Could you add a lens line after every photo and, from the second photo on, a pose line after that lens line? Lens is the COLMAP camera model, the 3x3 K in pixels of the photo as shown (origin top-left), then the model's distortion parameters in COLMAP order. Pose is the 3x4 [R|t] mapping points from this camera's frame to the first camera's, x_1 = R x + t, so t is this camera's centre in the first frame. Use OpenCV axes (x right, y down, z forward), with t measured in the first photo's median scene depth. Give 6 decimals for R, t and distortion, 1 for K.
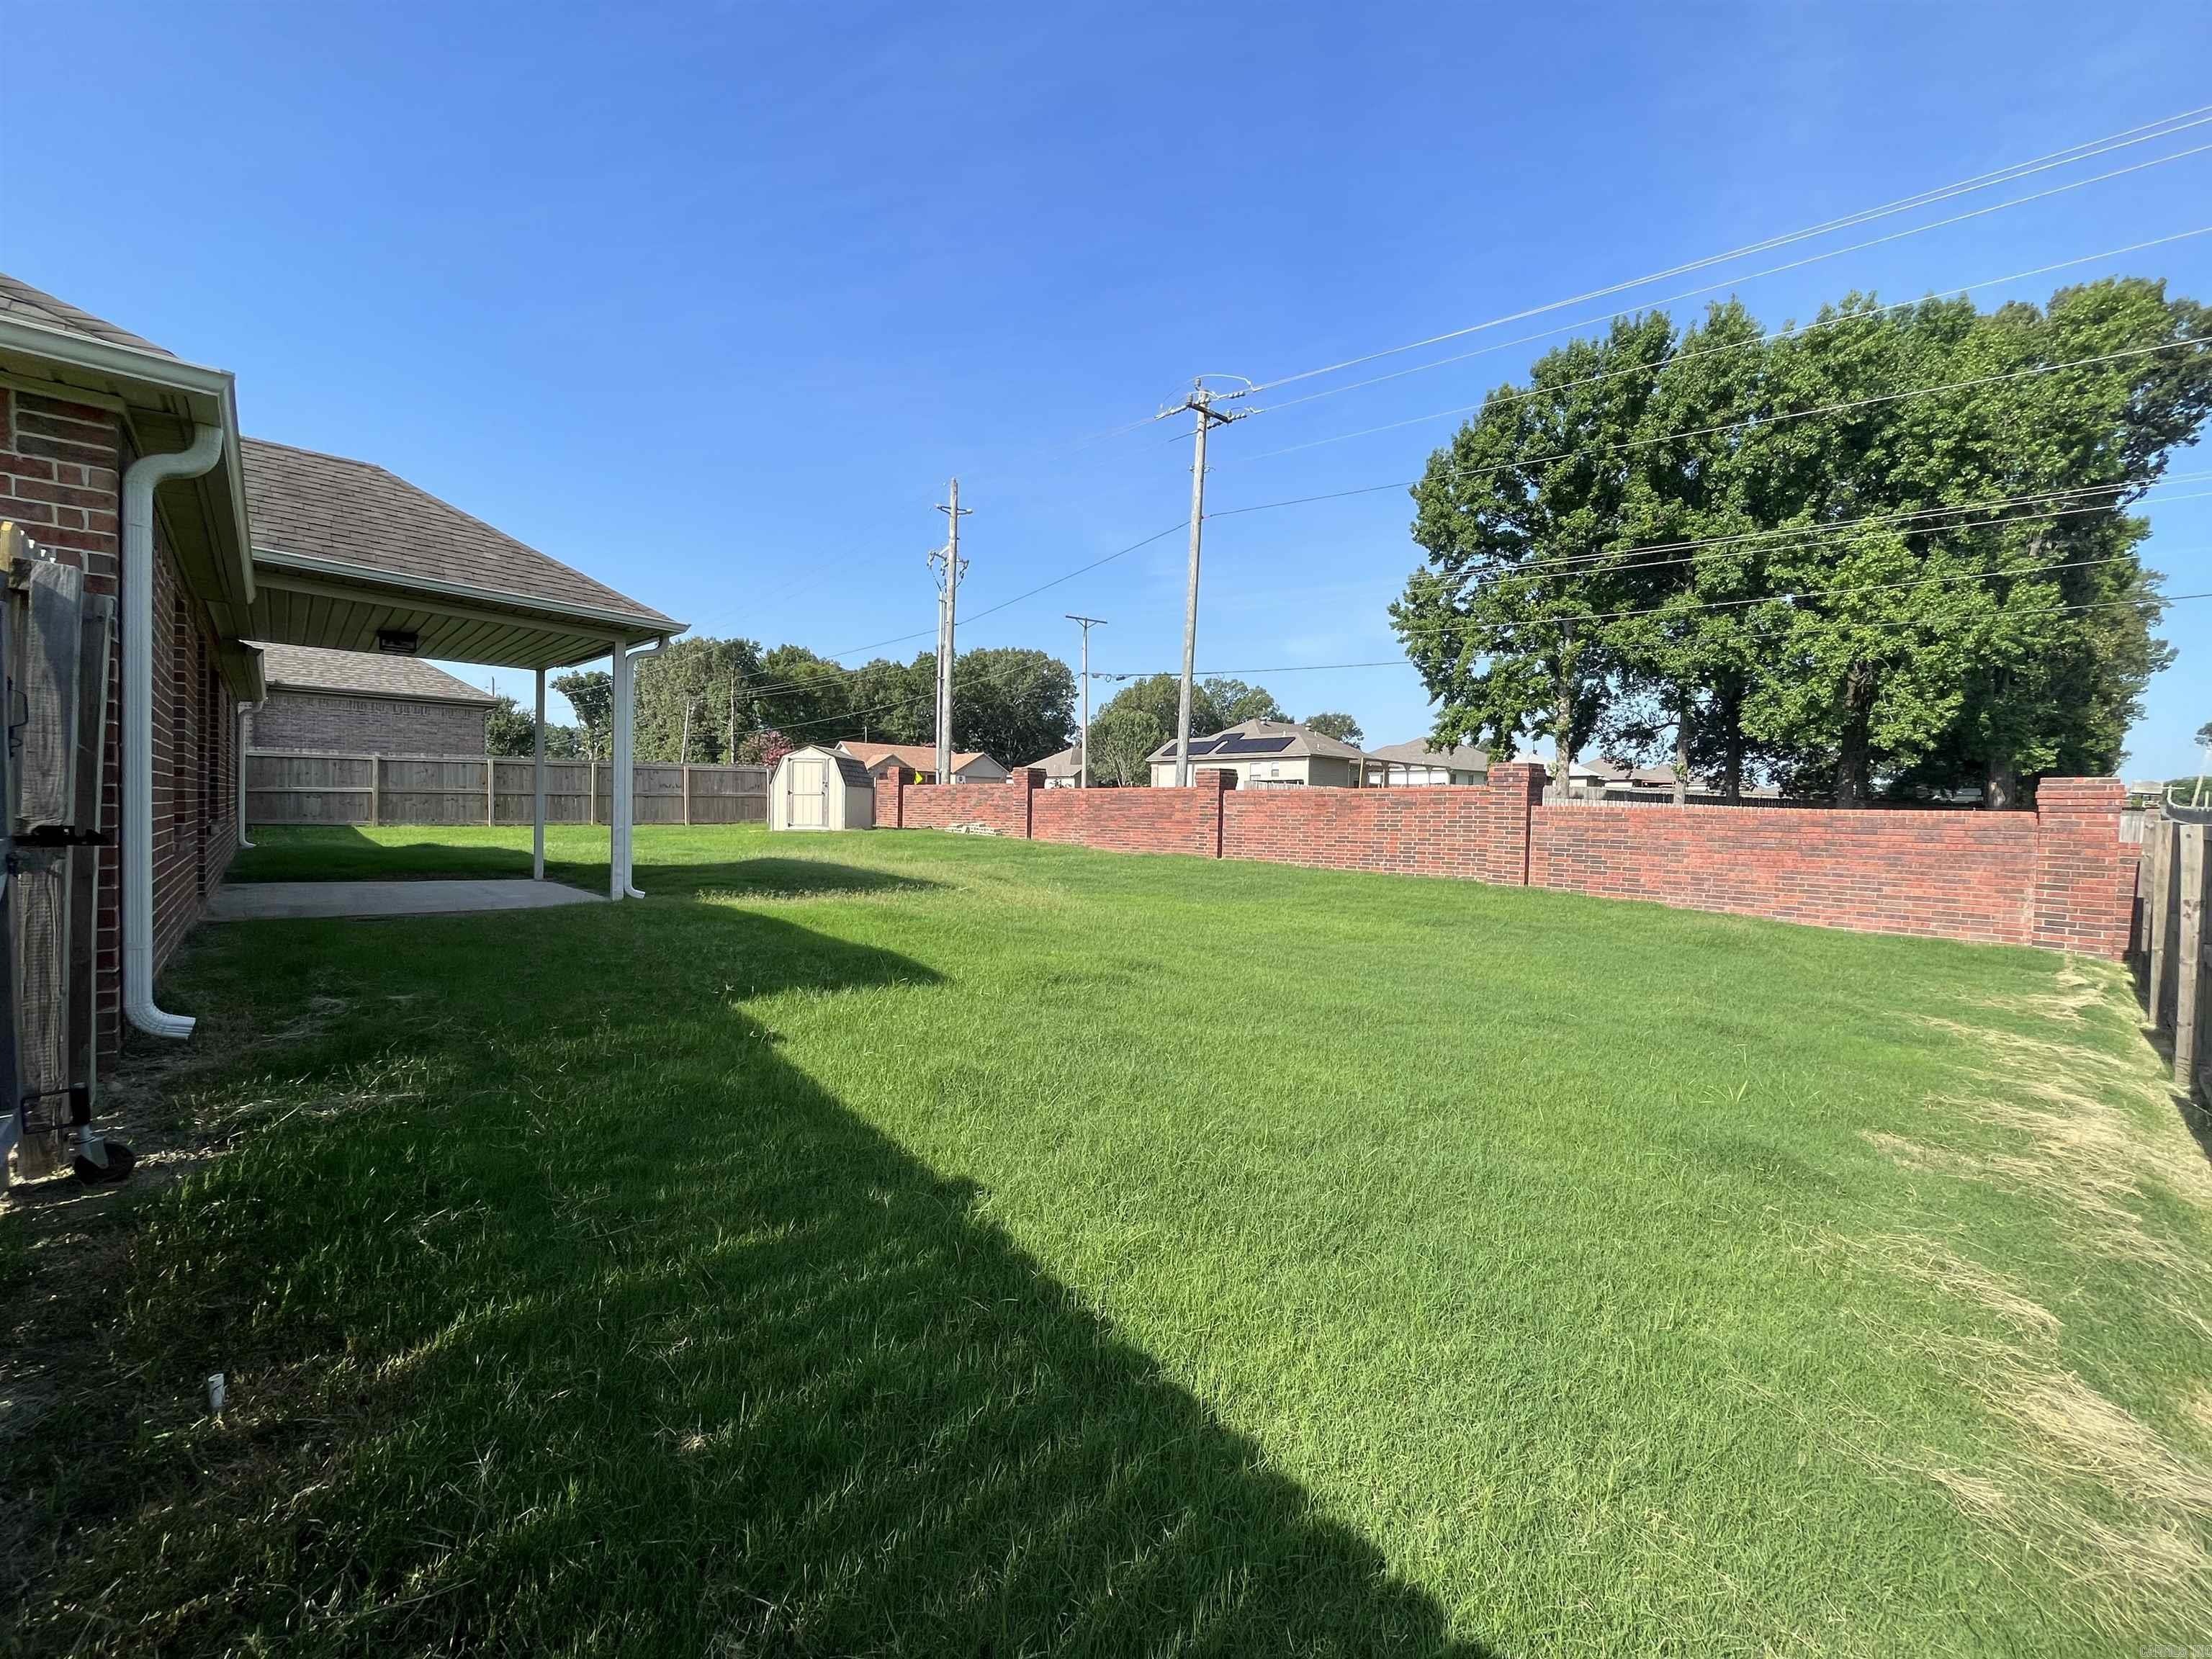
lens RADIAL K [[889.6, 0, 1104.9], [0, 889.6, 837.5], [0, 0, 1]] dist [-0.001104, -0.000205]
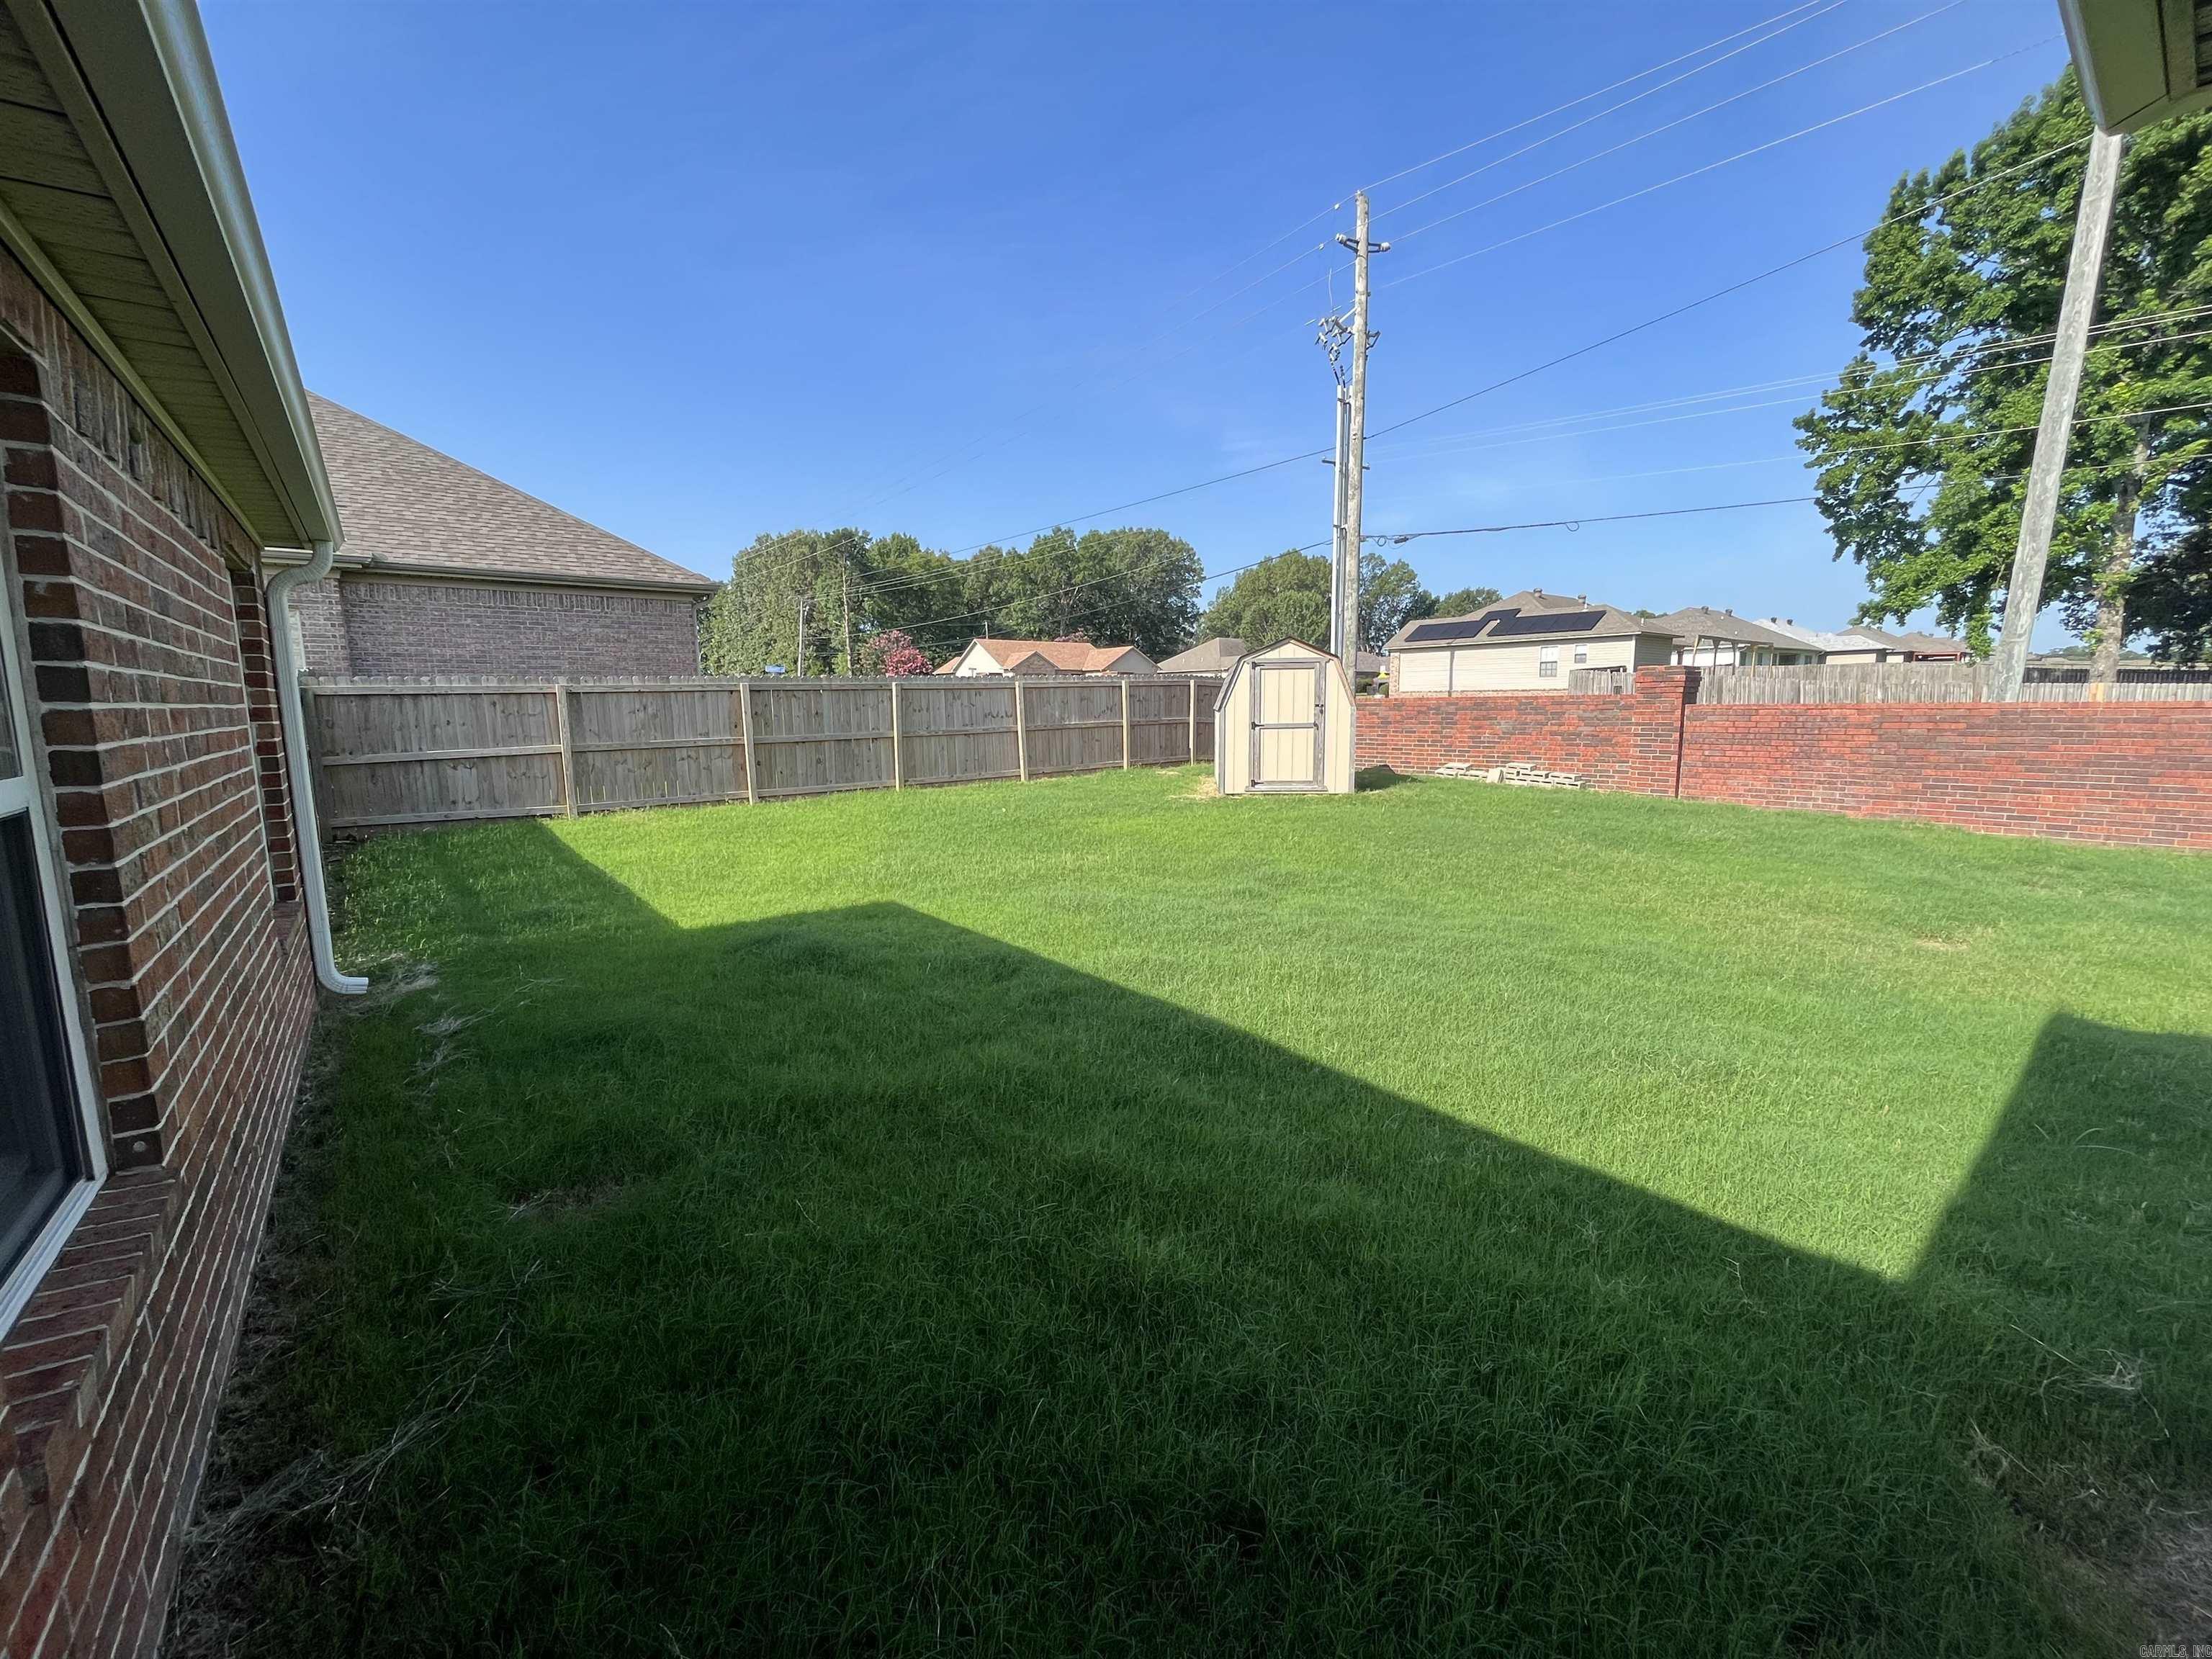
lens RADIAL K [[891.7, 0, 1107.4], [0, 891.7, 830.9], [0, 0, 1]] dist [-0.002365, -0.000771]
pose [[0.996560, -0.018773, -0.080722, -0.305233], [0.027625, 0.993550, 0.109977, -0.036713], [0.078137, -0.111829, 0.990651, 0.327131]]
